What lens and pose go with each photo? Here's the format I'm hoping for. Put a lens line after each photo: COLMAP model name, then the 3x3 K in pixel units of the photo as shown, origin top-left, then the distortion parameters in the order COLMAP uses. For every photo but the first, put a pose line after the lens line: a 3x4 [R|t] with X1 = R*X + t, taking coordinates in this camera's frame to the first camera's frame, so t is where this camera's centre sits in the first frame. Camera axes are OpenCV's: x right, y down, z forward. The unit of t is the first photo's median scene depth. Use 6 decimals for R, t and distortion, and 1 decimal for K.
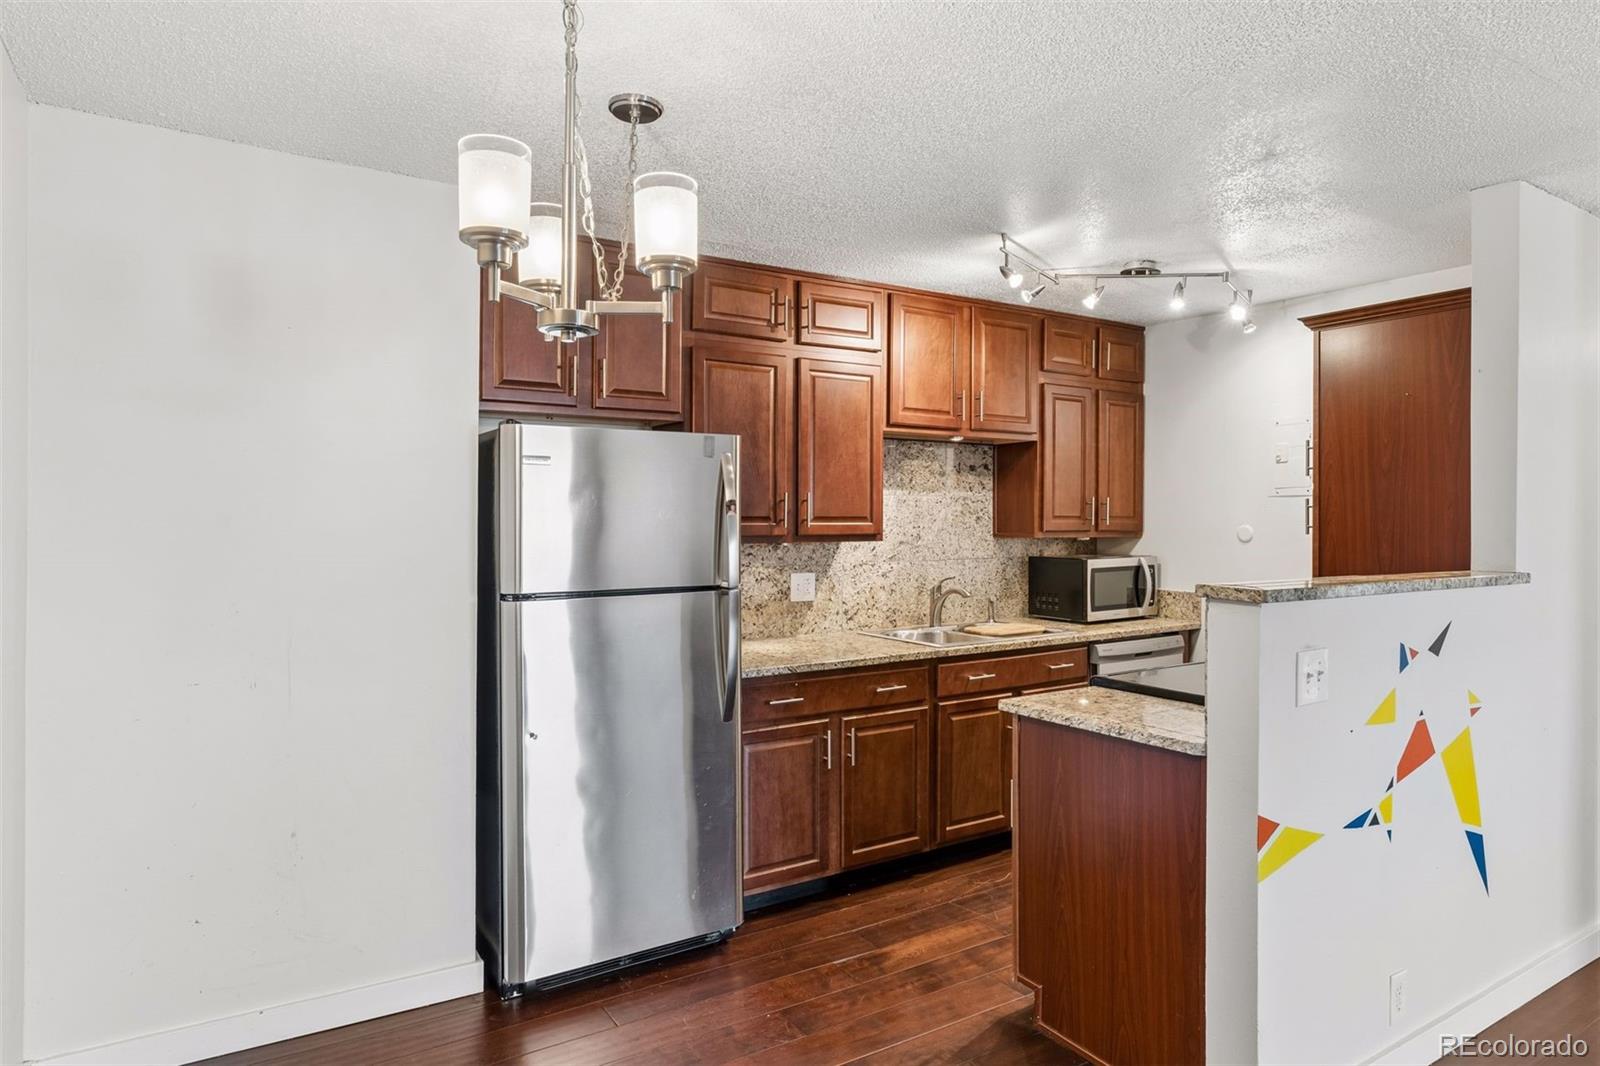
lens RADIAL K [[943.5, 0, 796.8], [0, 943.5, 523.4], [0, 0, 1]] dist [0.000213, -0.001029]
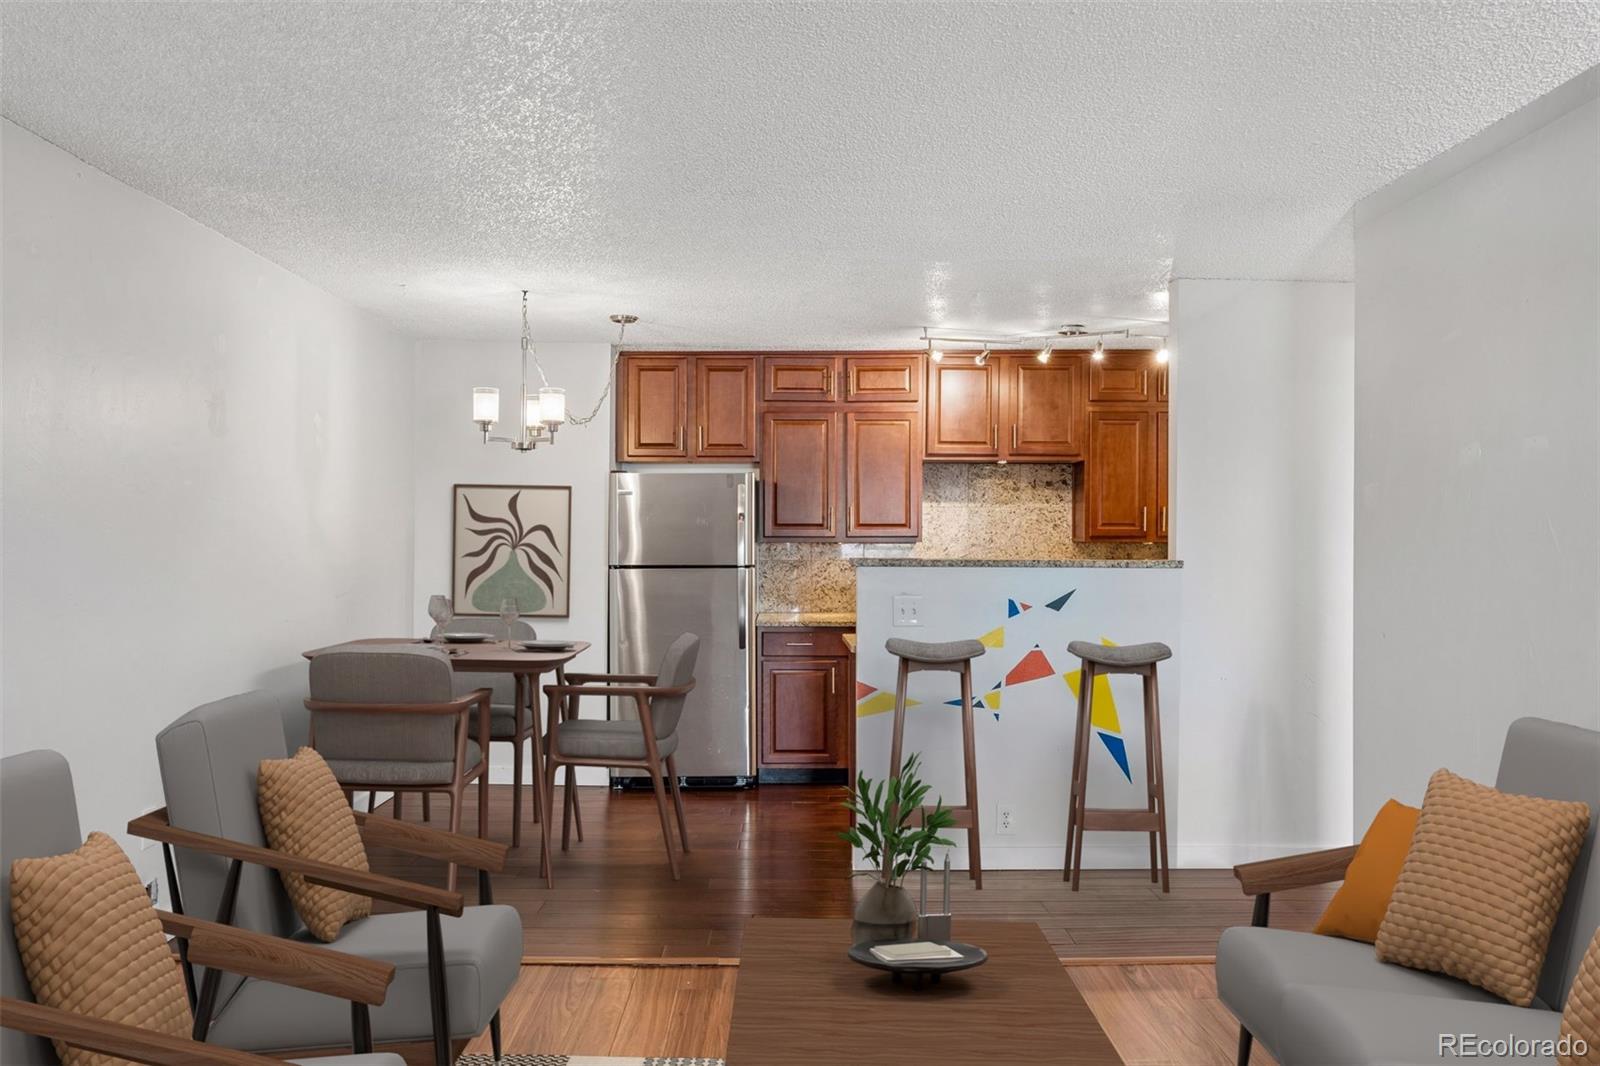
lens RADIAL K [[1248.9, 0, 798.9], [0, 1248.9, 540.3], [0, 0, 1]] dist [-0.010559, -0.003109]
pose [[0.849101, 0.001629, -0.528228, 0.856884], [-0.002271, 0.999997, -0.000566, 0.016978], [0.528225, 0.001680, 0.849103, -0.582893]]
